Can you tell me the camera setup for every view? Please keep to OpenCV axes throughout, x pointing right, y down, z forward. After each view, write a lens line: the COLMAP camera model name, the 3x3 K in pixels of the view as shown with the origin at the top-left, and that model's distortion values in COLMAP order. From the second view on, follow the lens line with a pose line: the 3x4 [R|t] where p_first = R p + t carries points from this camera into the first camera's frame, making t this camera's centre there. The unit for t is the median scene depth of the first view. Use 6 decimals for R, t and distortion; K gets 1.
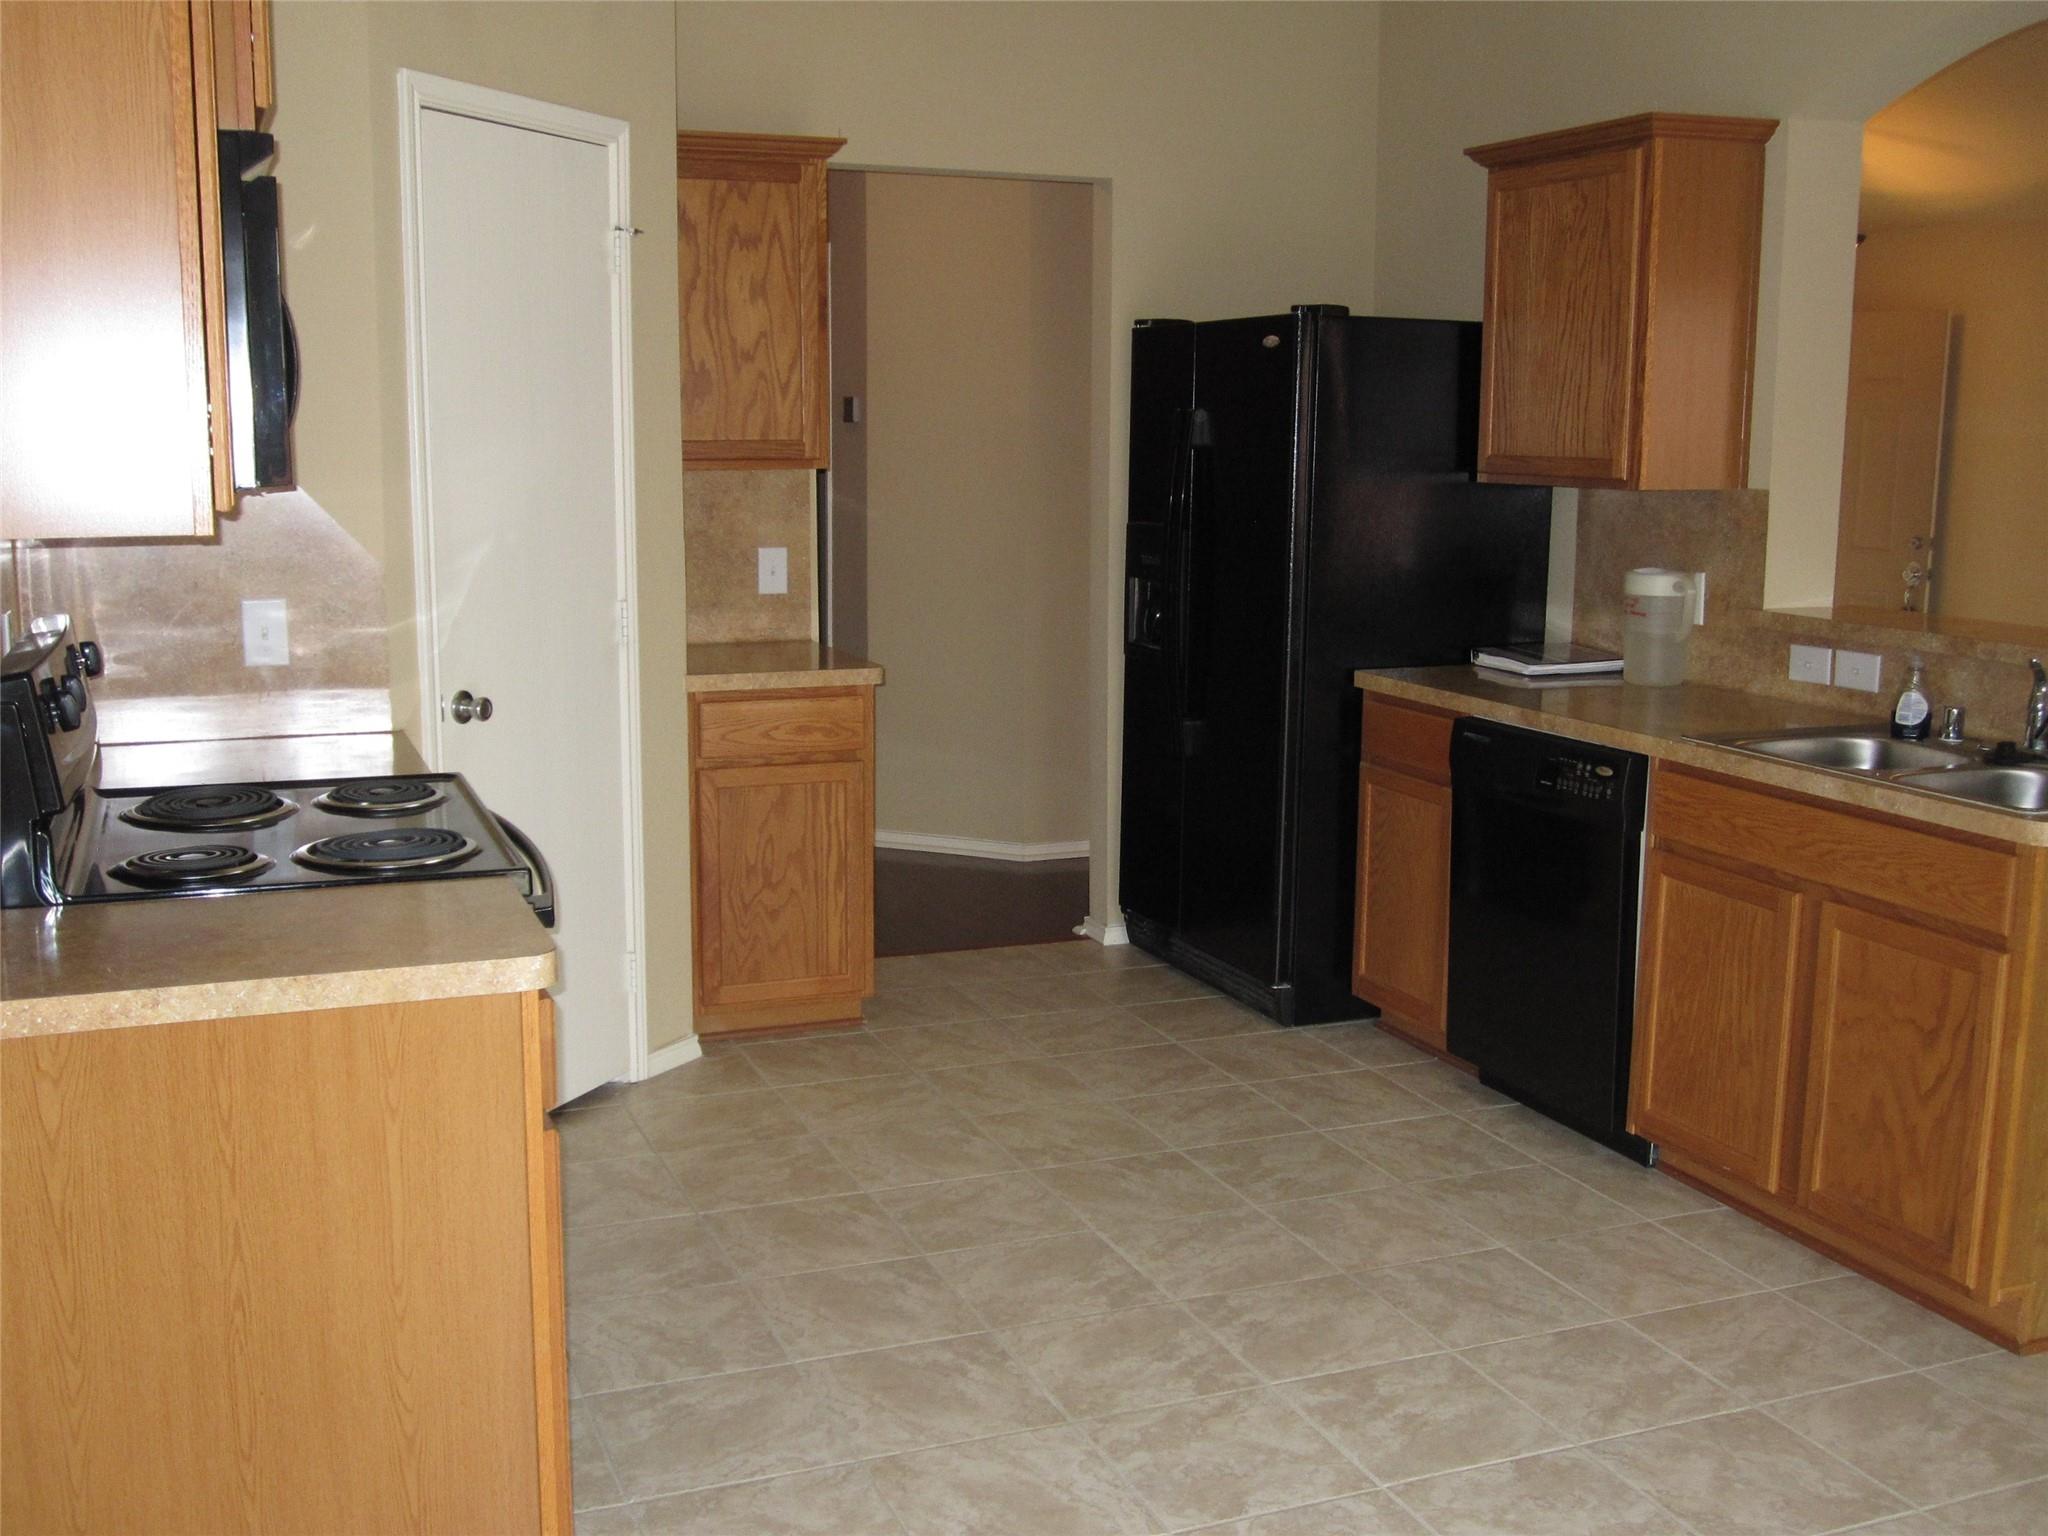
lens RADIAL K [[2042.1, 0, 1024.0], [0, 2042.1, 768.0], [0, 0, 1]] dist [-0.043217, 0.010976]
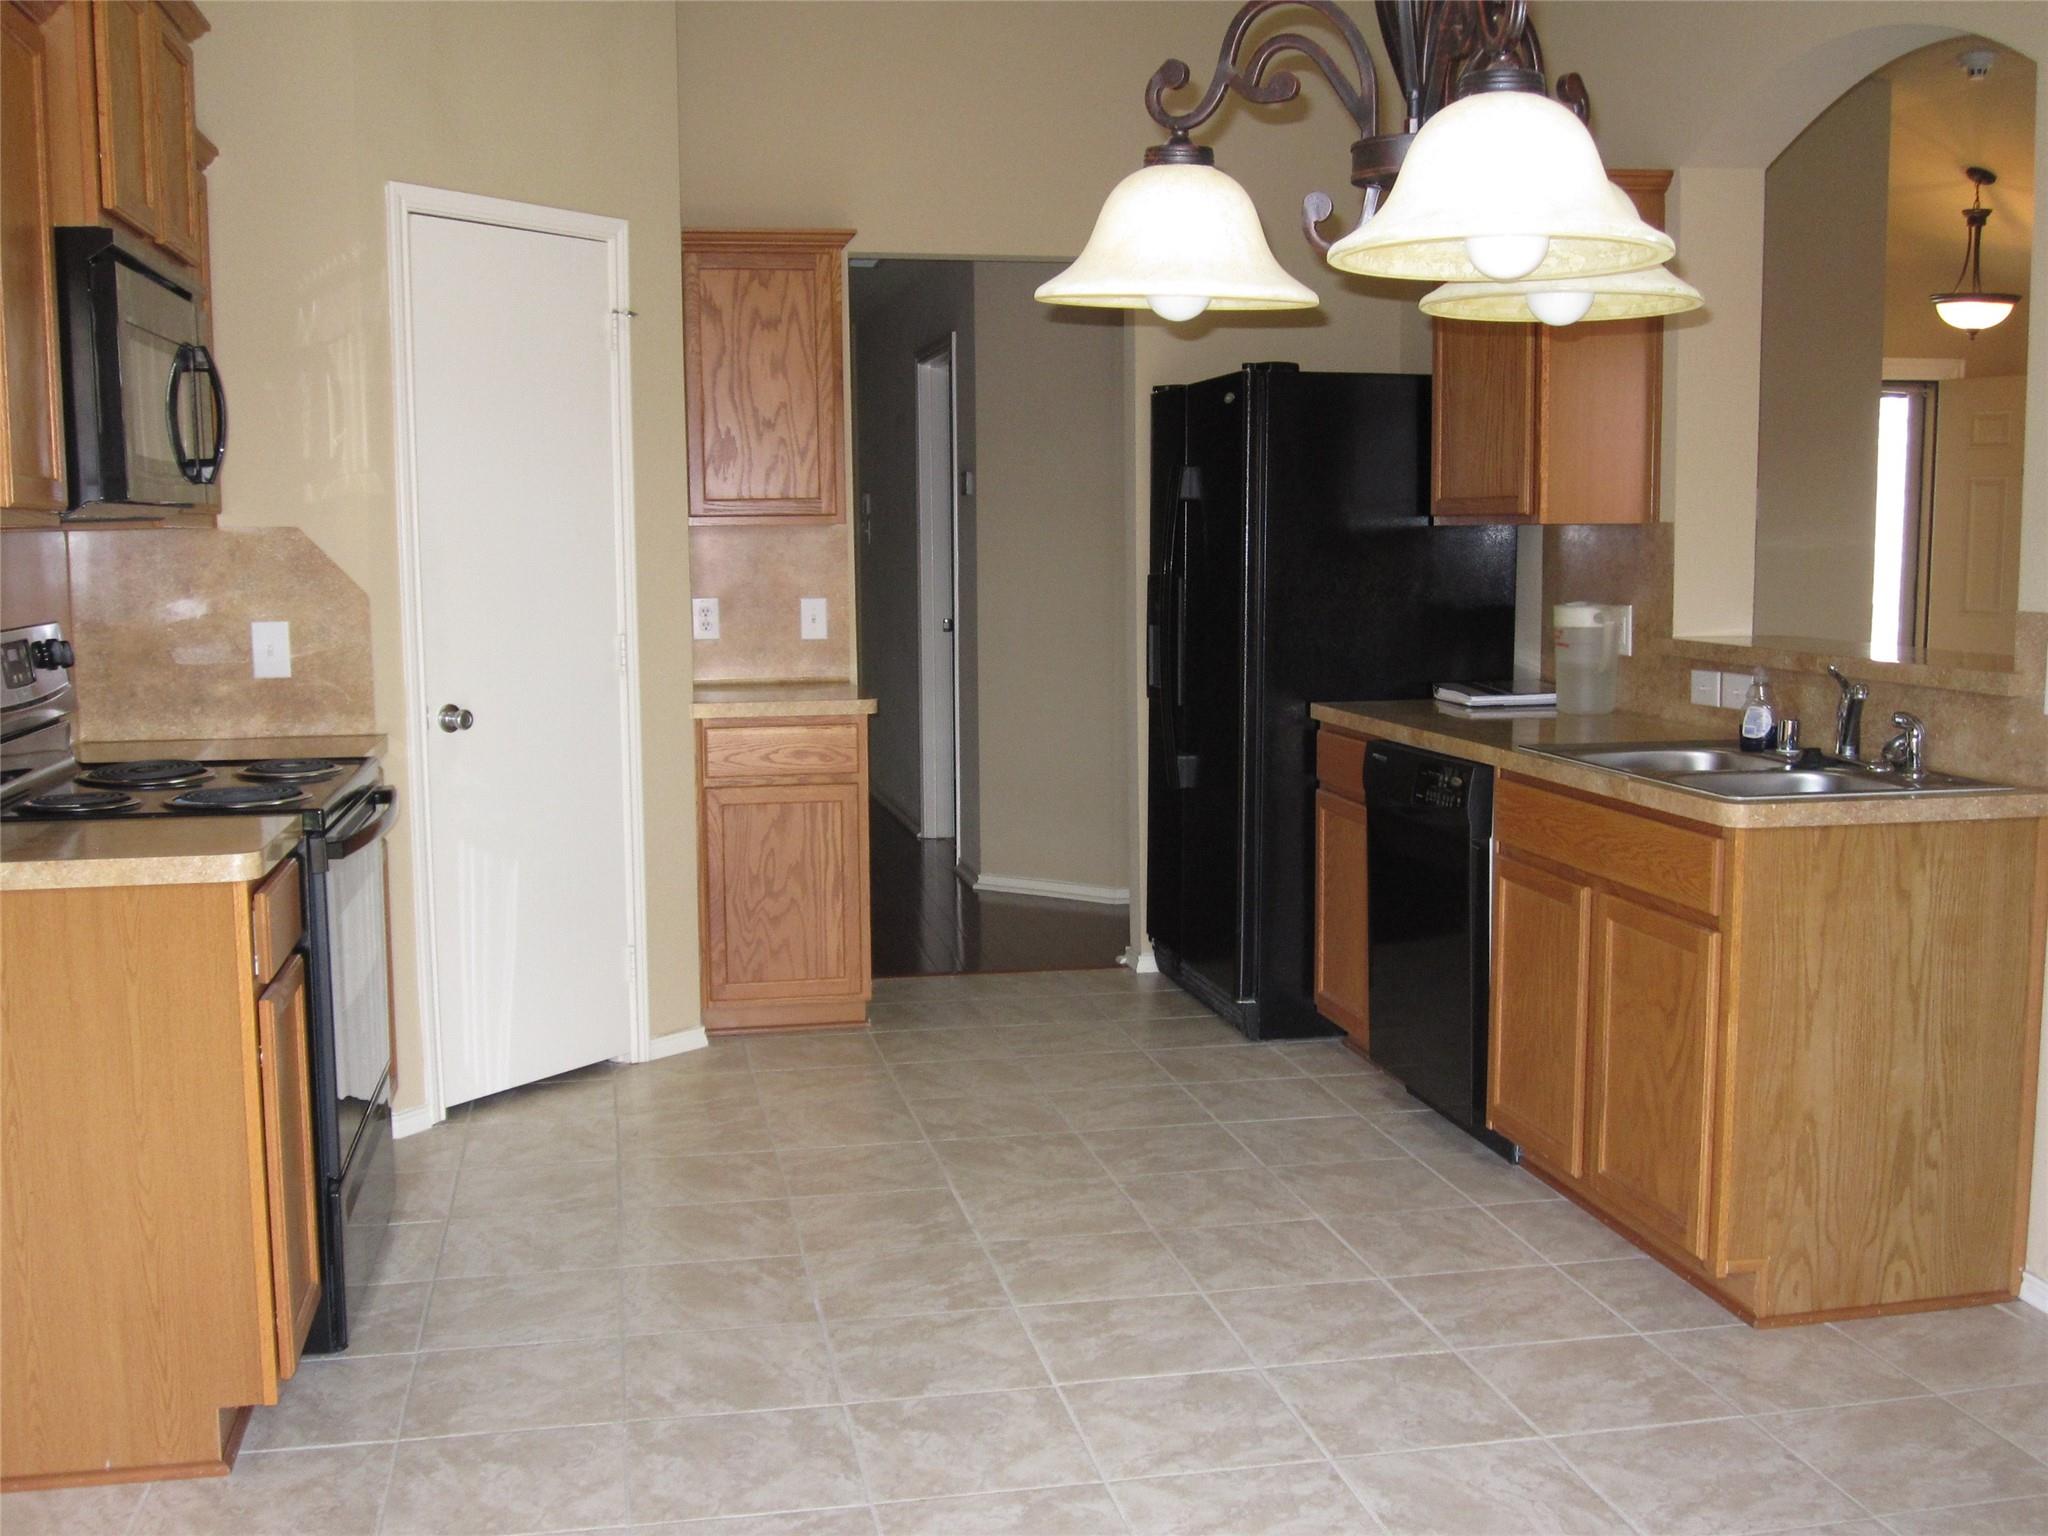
lens RADIAL K [[2042.1, 0, 1024.0], [0, 2042.1, 768.0], [0, 0, 1]] dist [-0.043217, 0.010976]
pose [[0.982554, 0.005599, -0.185895, 0.240863], [-0.015336, 0.998582, -0.050982, 0.048180], [0.185346, 0.052943, 0.981246, -0.077718]]
